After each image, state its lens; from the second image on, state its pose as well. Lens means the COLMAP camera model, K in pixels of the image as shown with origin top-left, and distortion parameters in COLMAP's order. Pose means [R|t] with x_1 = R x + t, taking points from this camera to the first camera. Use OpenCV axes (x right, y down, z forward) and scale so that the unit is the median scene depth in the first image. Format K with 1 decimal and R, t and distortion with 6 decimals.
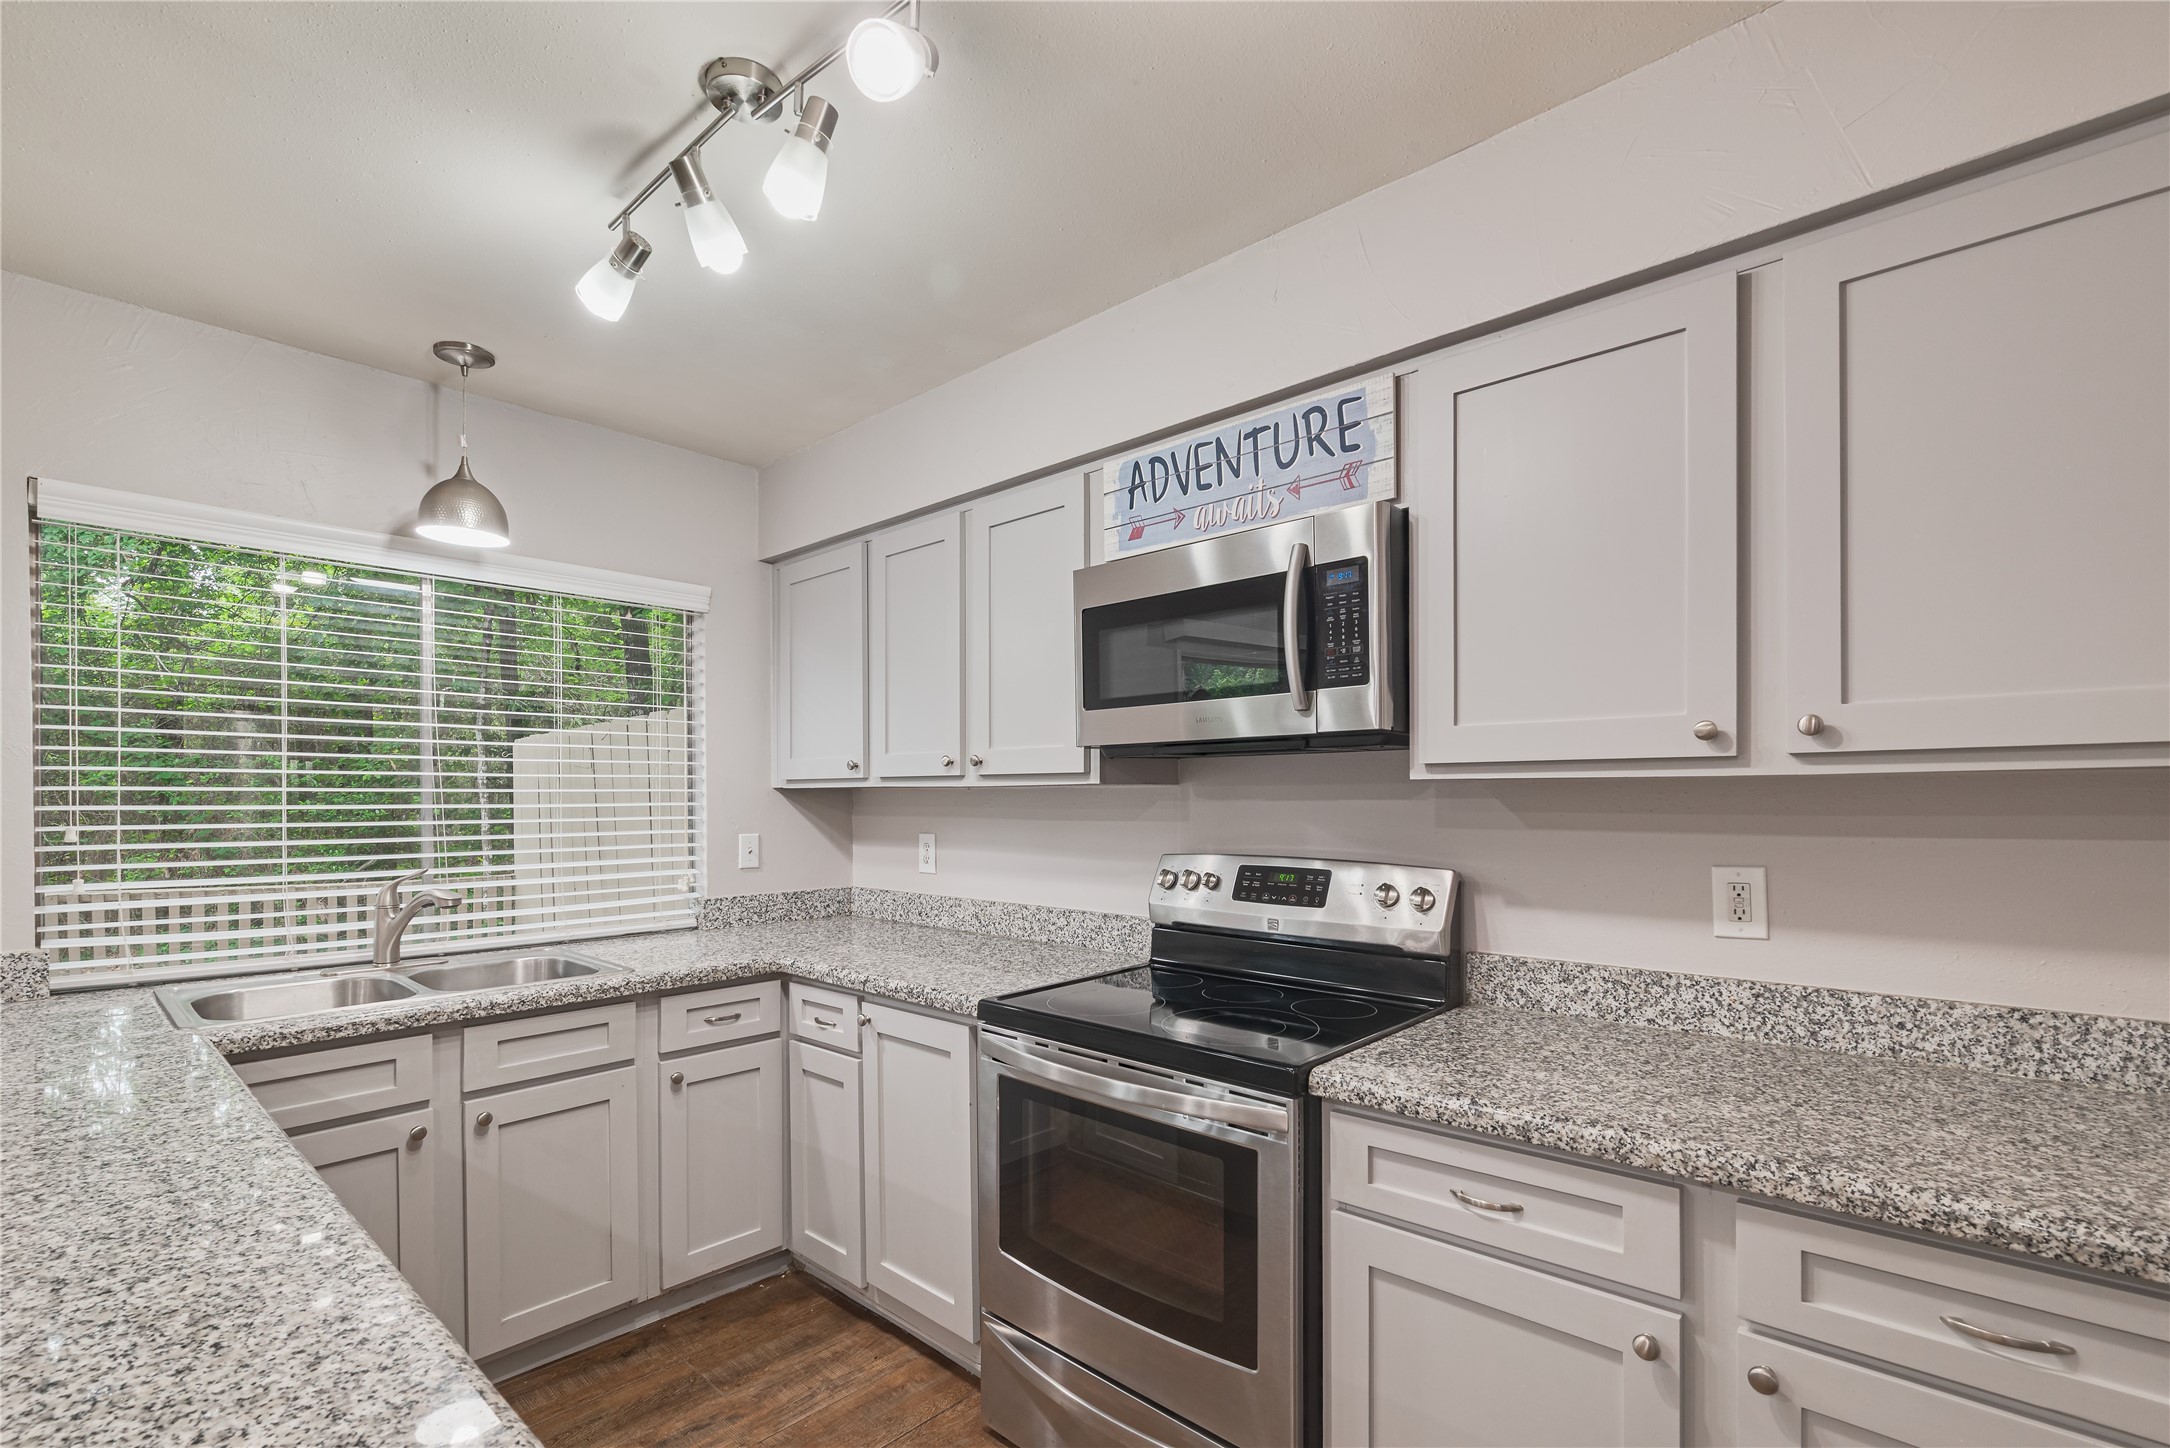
lens RADIAL K [[958.5, 0, 1093.2], [0, 958.5, 800.3], [0, 0, 1]] dist [-0.006182, 0.000371]
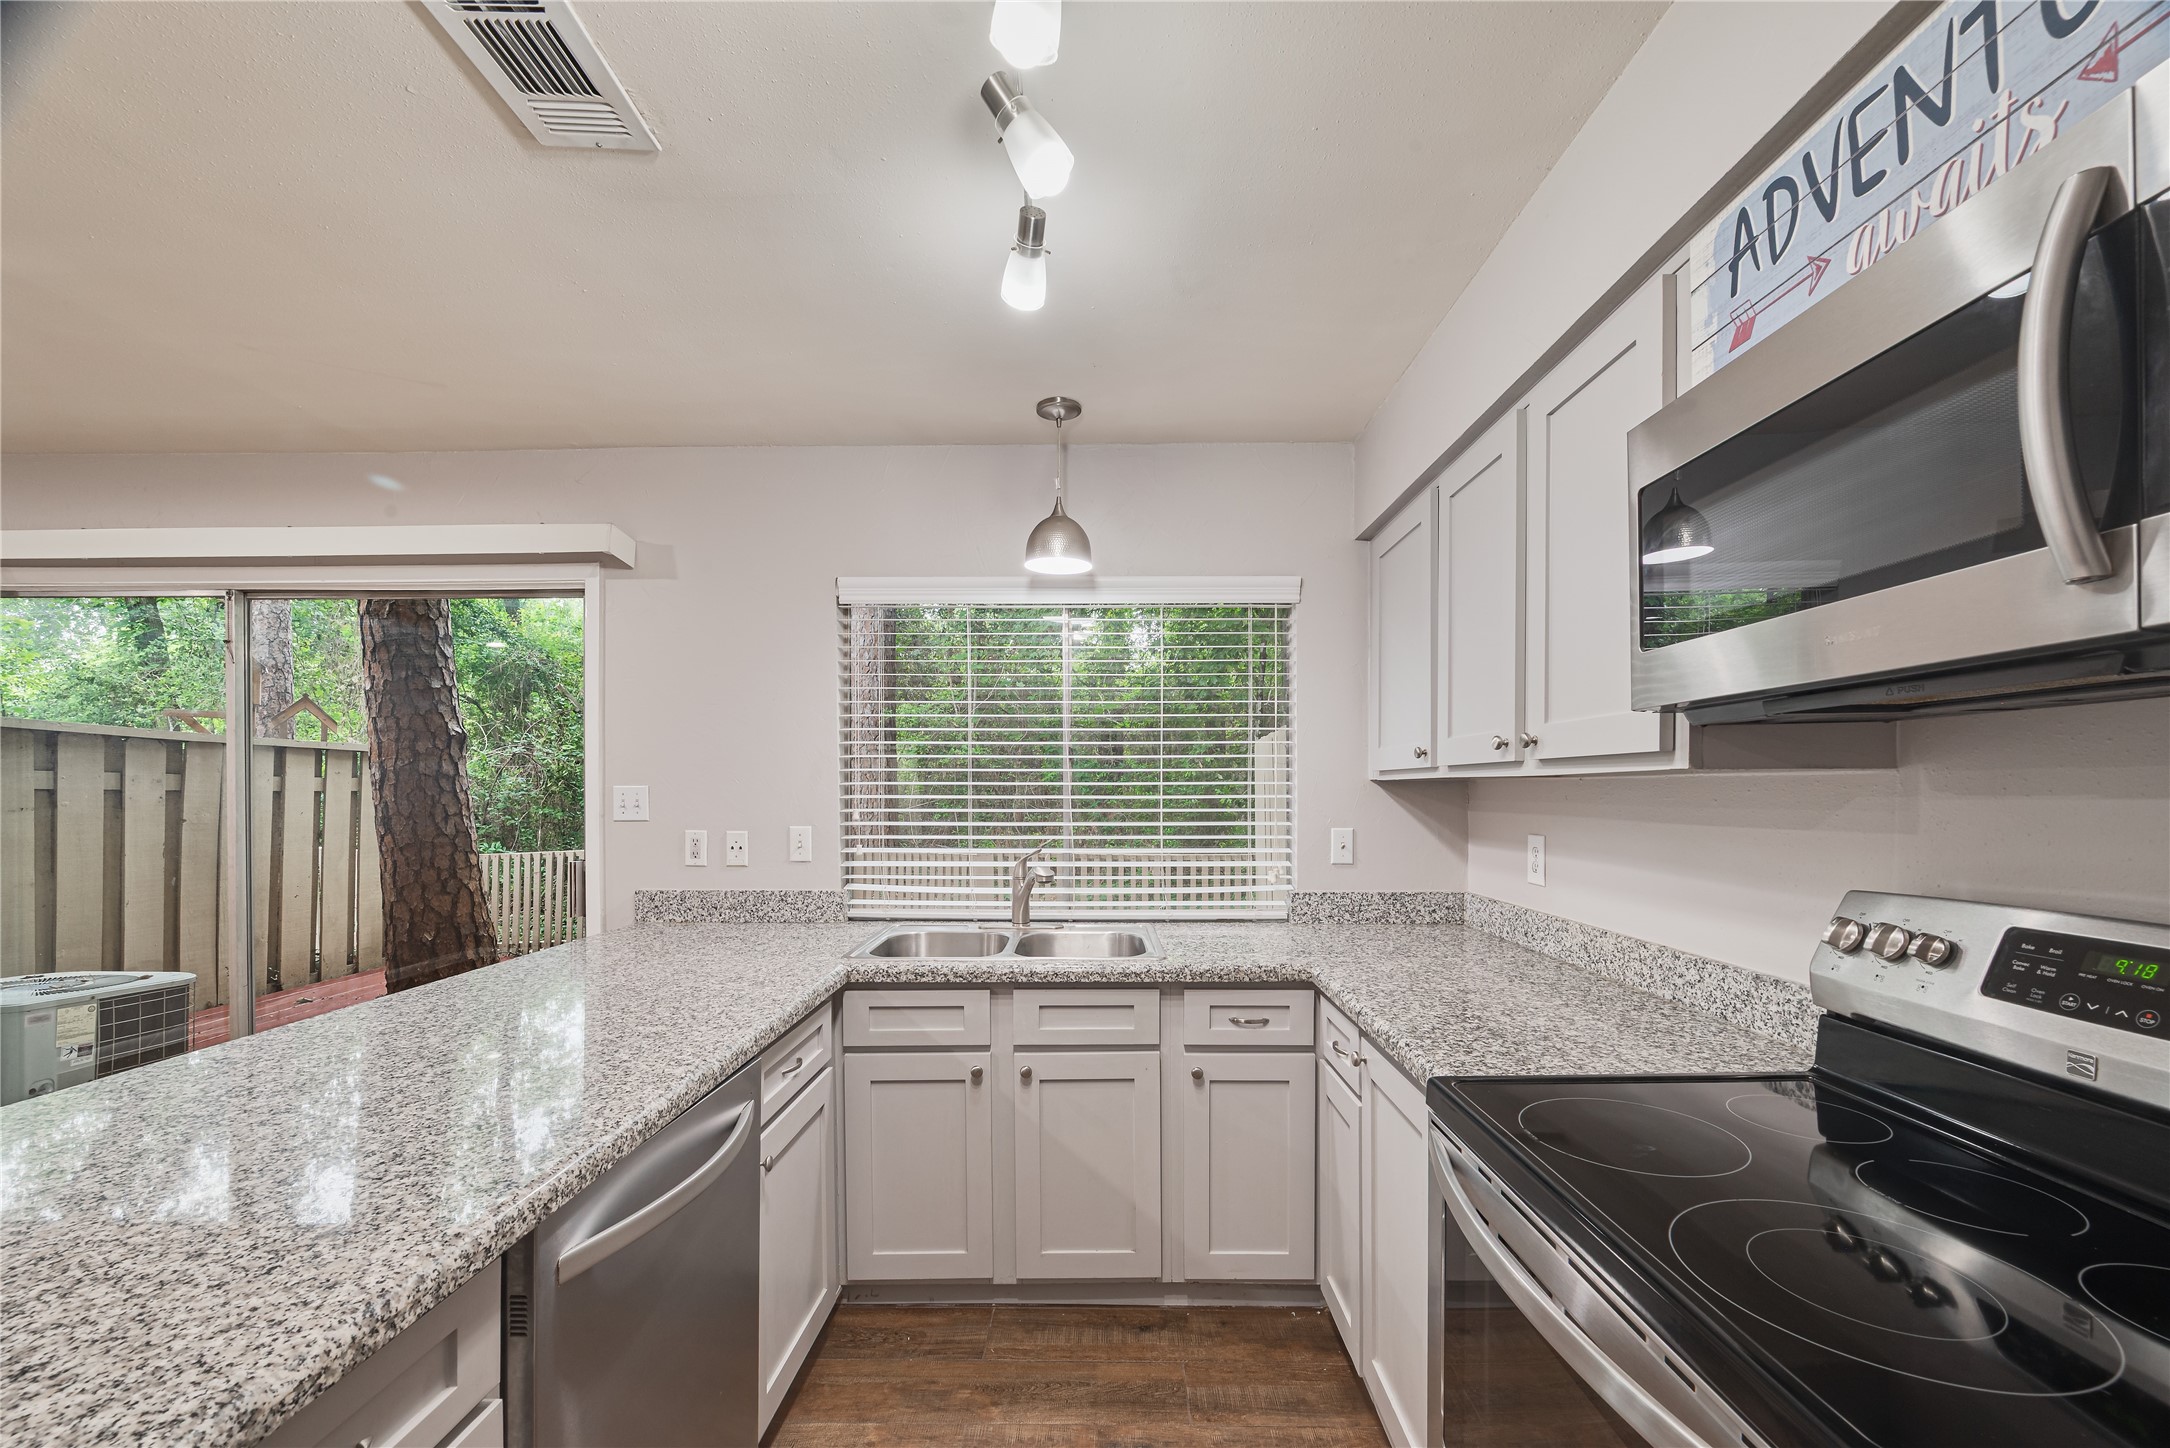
lens RADIAL K [[858.1, 0, 1101.2], [0, 858.1, 801.5], [0, 0, 1]] dist [-0.006561, 0.000086]
pose [[0.671708, 0.011390, -0.740729, 0.177562], [-0.003810, 0.999922, 0.011920, -0.001442], [0.740807, -0.005184, 0.671698, 0.382799]]
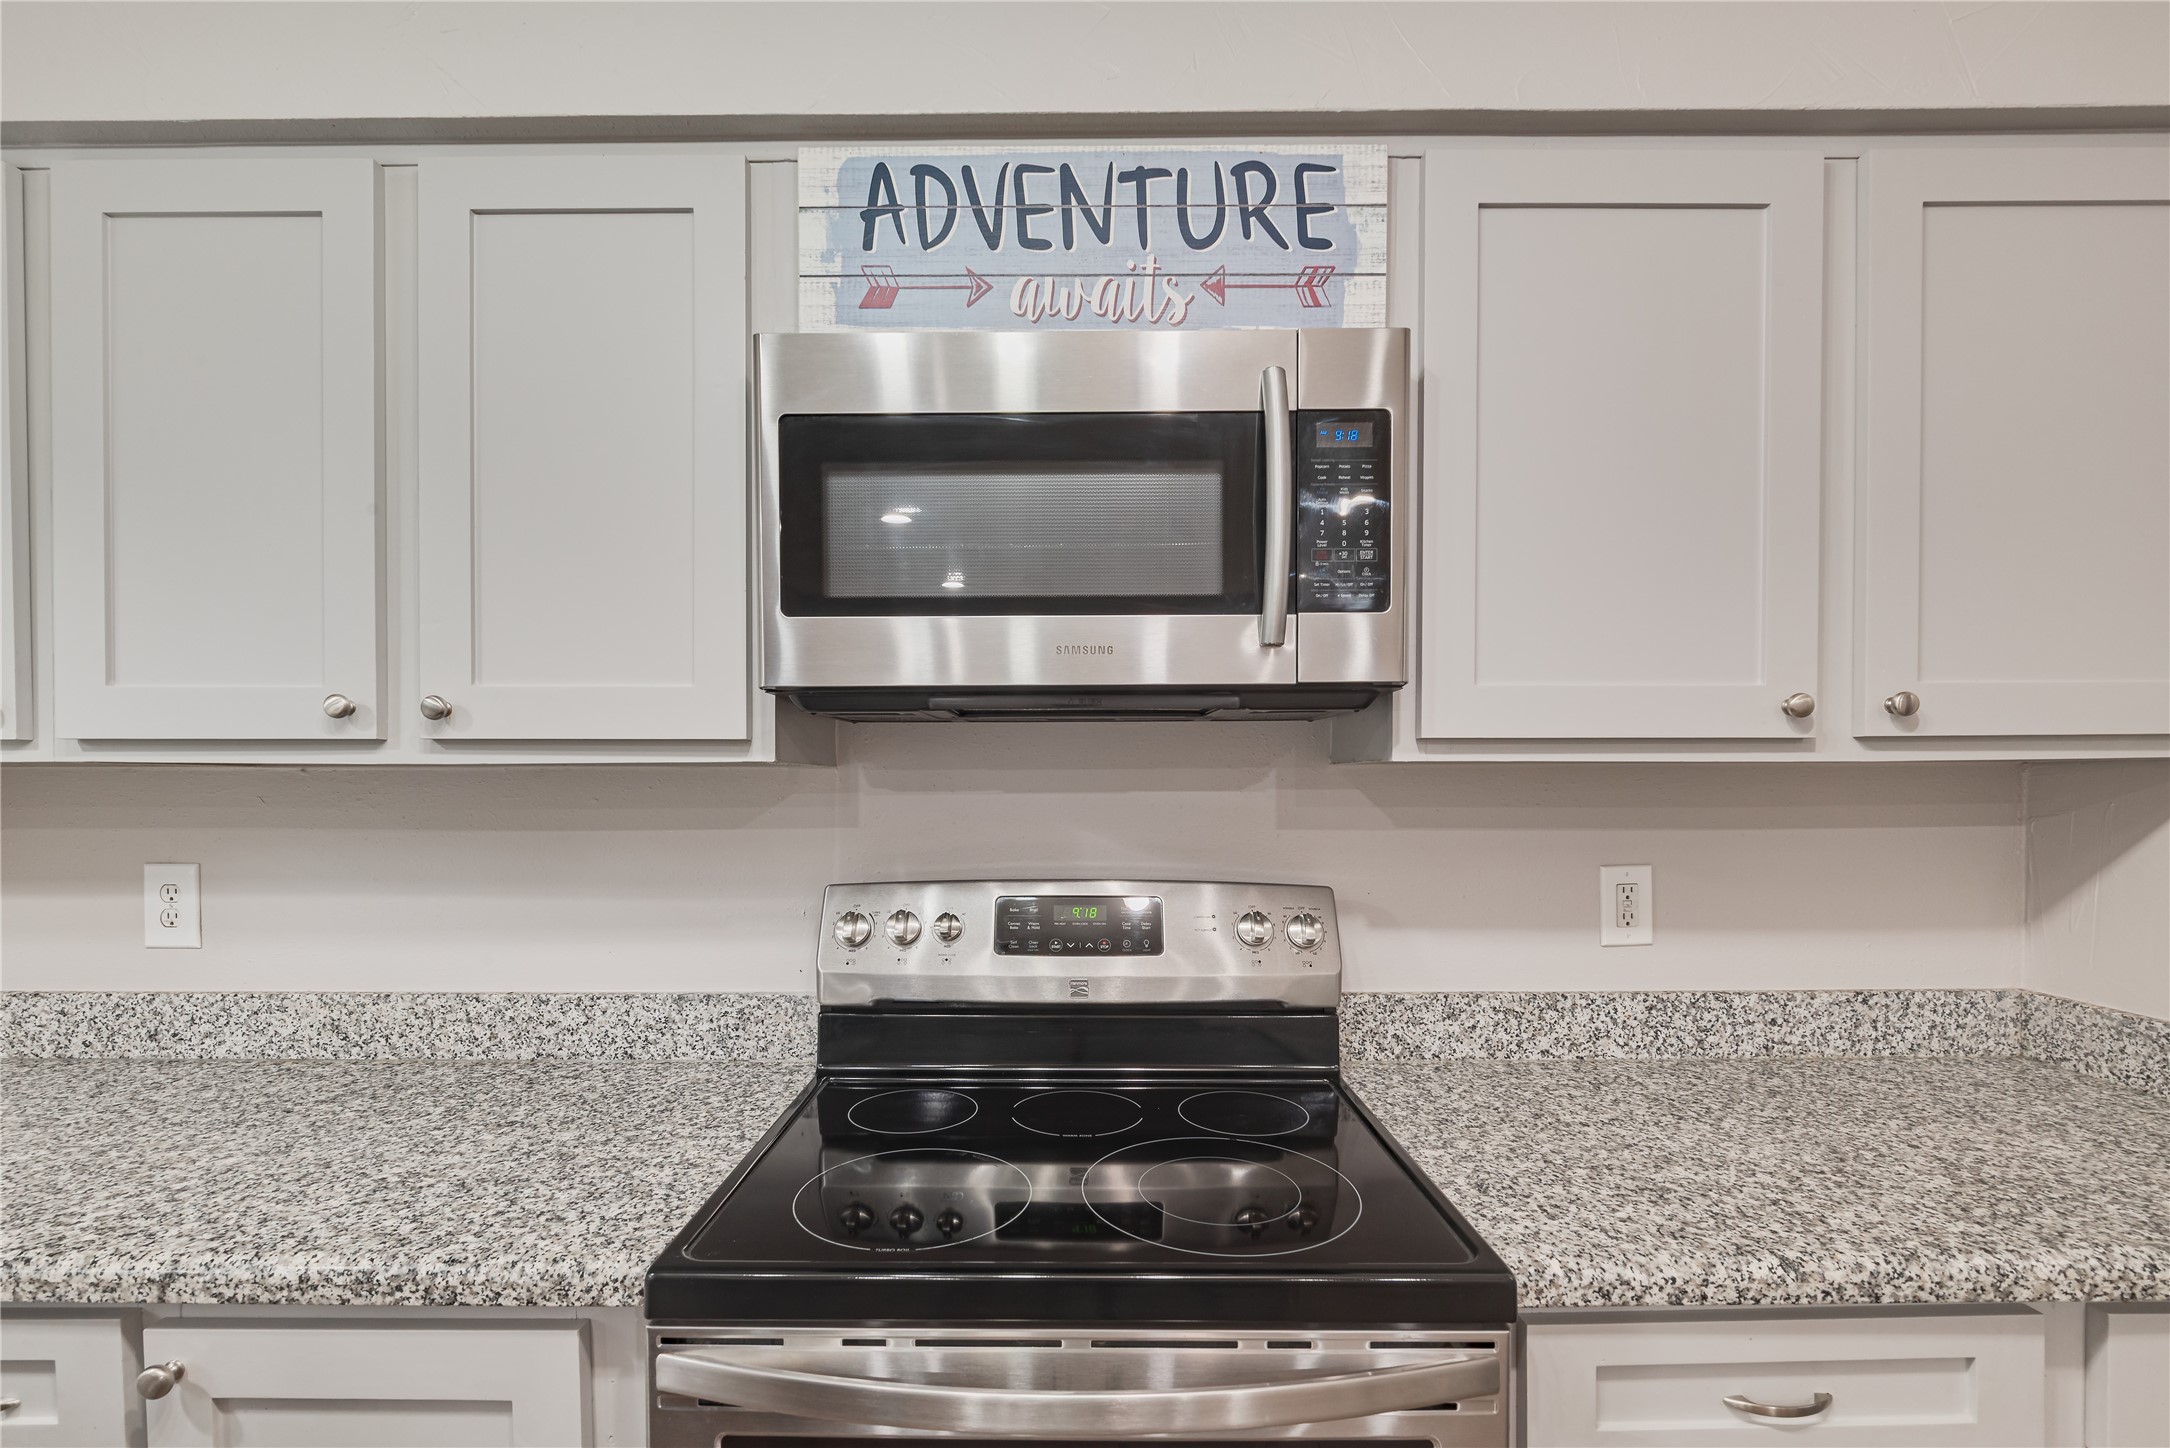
lens RADIAL K [[978.3, 0, 1069.7], [0, 978.3, 800.5], [0, 0, 1]] dist [-0.008027, 0.000075]
pose [[0.742640, -0.008194, 0.669640, -0.256704], [0.001855, 0.999946, 0.010179, -0.001031], [-0.669688, -0.006317, 0.742616, 0.542243]]
